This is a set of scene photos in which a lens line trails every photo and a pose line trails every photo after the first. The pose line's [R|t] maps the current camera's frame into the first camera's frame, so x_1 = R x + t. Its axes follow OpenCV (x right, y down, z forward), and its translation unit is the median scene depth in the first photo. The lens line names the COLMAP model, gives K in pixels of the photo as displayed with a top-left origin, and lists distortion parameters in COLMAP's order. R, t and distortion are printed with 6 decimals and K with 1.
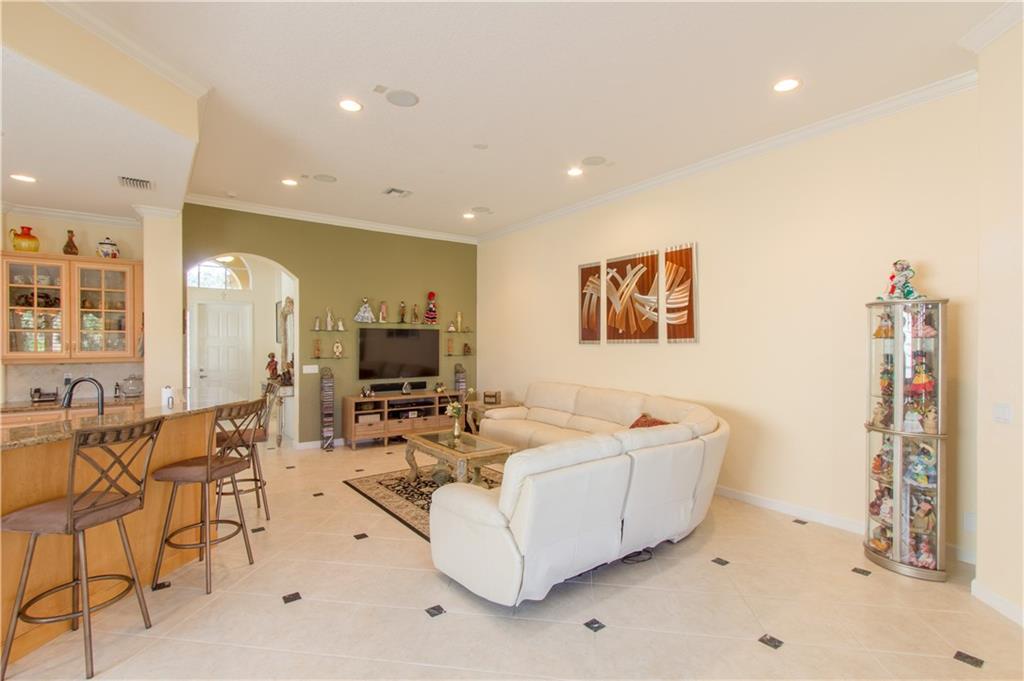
lens RADIAL K [[468.8, 0, 508.7], [0, 468.8, 341.6], [0, 0, 1]] dist [0.000561, 0.000046]
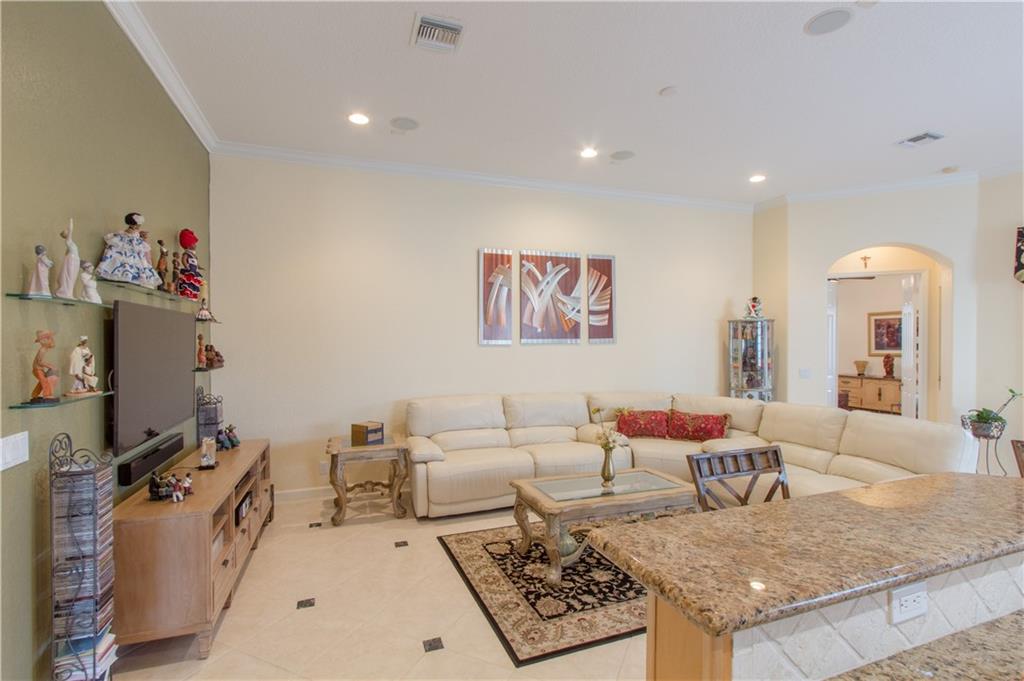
lens RADIAL K [[468.8, 0, 511.8], [0, 468.8, 343.1], [0, 0, 1]] dist [0.000561, 0.000046]
pose [[0.289836, -0.002524, 0.957073, -0.737195], [-0.001097, 0.999995, 0.002969, 0.000782], [-0.957076, -0.001910, 0.289831, 0.847674]]
